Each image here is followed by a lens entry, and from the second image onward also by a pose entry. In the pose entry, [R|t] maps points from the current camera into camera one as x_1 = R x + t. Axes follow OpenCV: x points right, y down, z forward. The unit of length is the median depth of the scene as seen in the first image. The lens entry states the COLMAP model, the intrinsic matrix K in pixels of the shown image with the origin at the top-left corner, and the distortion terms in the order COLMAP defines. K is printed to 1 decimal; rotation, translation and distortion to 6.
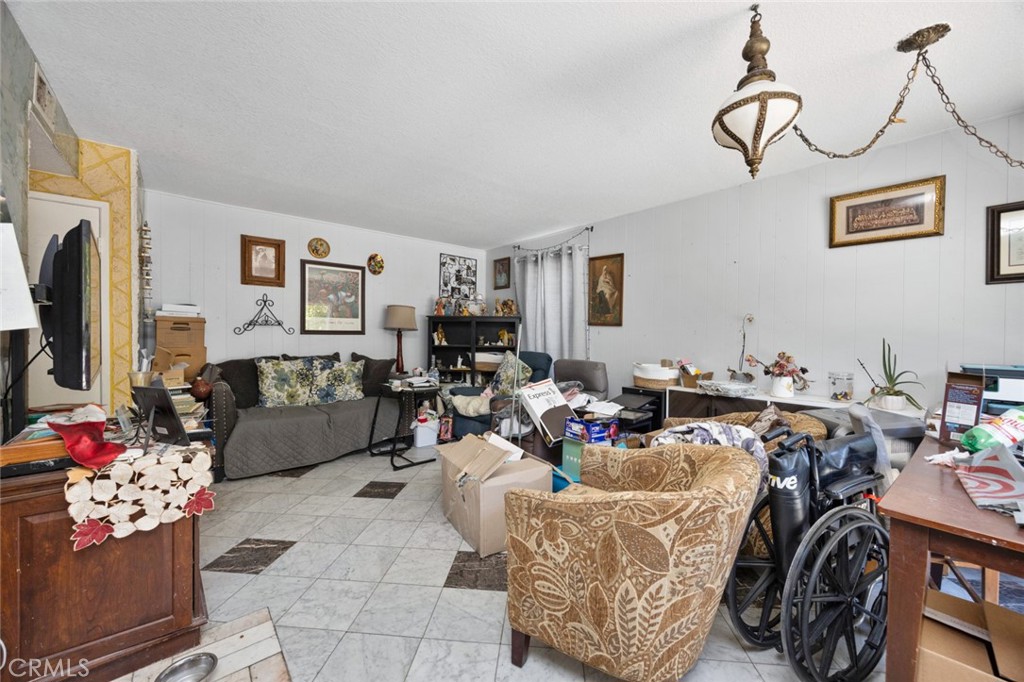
lens RADIAL K [[393.9, 0, 527.7], [0, 393.9, 336.7], [0, 0, 1]] dist [-0.005250, 0.000459]
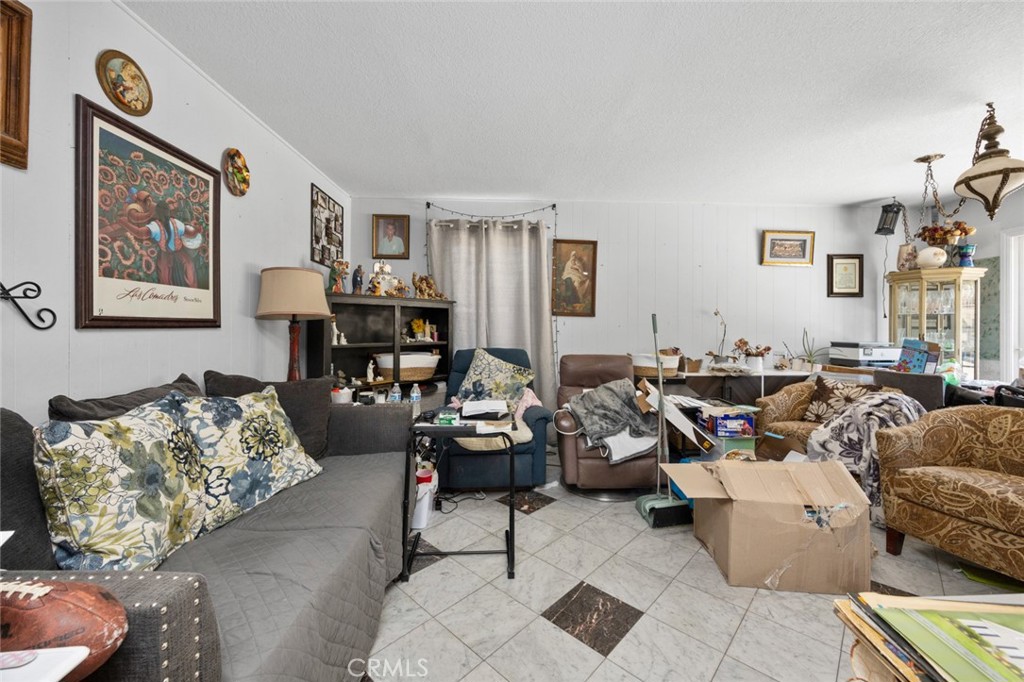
lens RADIAL K [[393.9, 0, 506.7], [0, 393.9, 328.3], [0, 0, 1]] dist [-0.005250, 0.000459]
pose [[0.628793, -0.009622, 0.777513, -0.619392], [0.006293, 0.999954, 0.007286, -0.006749], [-0.777547, 0.000312, 0.628825, 0.540329]]
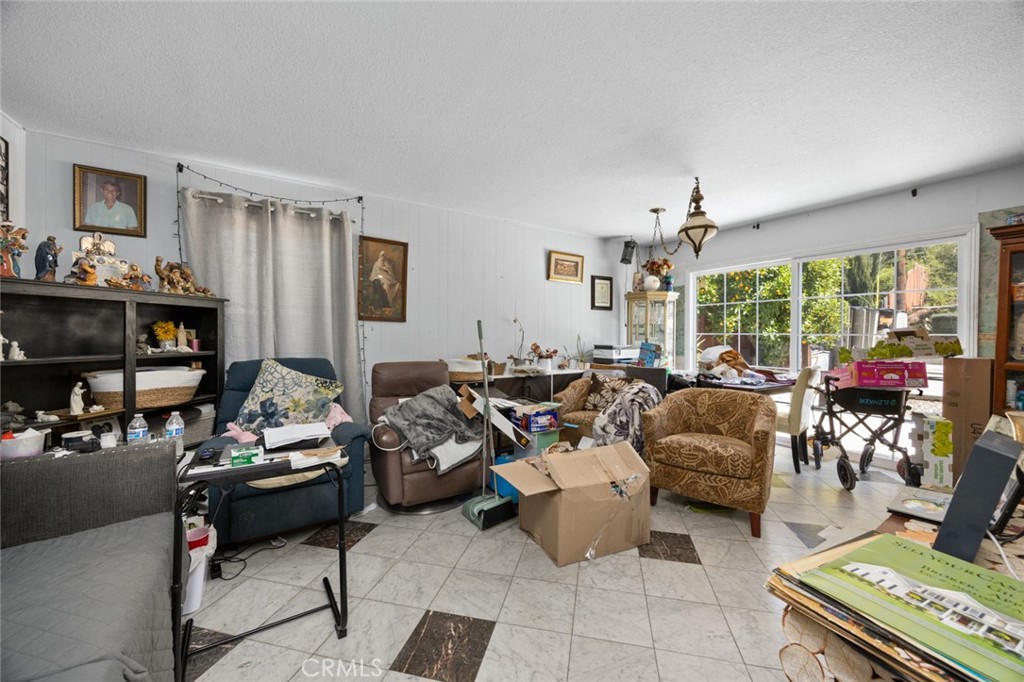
lens RADIAL K [[393.9, 0, 517.4], [0, 393.9, 338.2], [0, 0, 1]] dist [-0.005250, 0.000459]
pose [[0.144224, -0.019936, 0.989344, -0.610361], [0.001104, 0.999800, 0.019985, -0.006832], [-0.989544, -0.001790, 0.144217, 0.584421]]
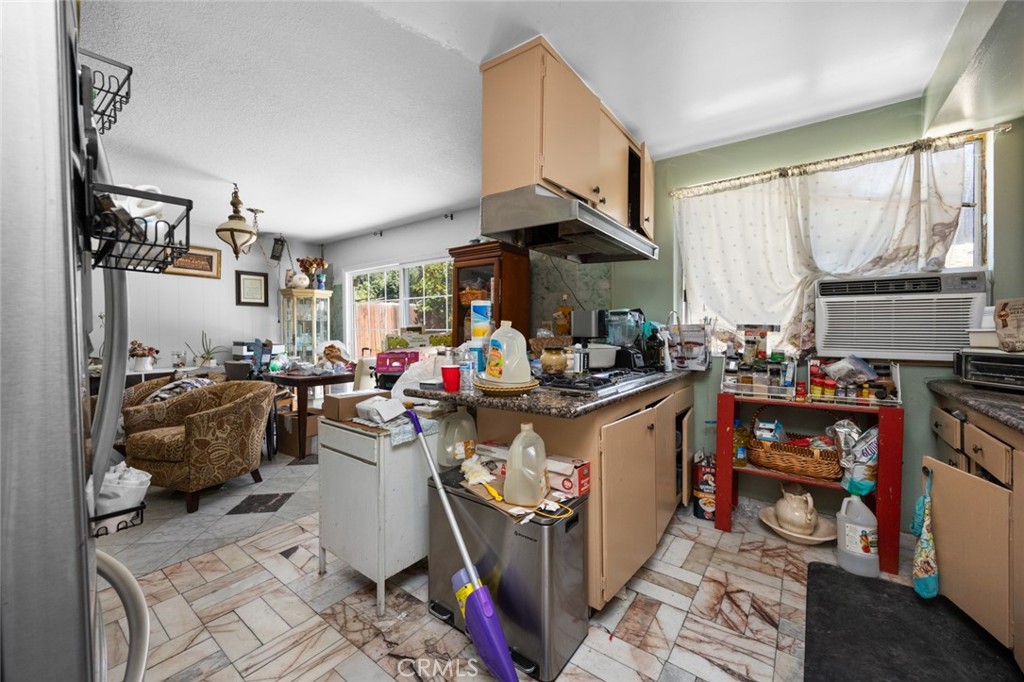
lens RADIAL K [[393.9, 0, 513.0], [0, 393.9, 335.4], [0, 0, 1]] dist [-0.005250, 0.000459]
pose [[-0.223733, -0.025727, 0.974311, -0.723525], [0.004228, 0.999617, 0.027366, -0.008760], [-0.974641, 0.010242, -0.223539, -0.015646]]
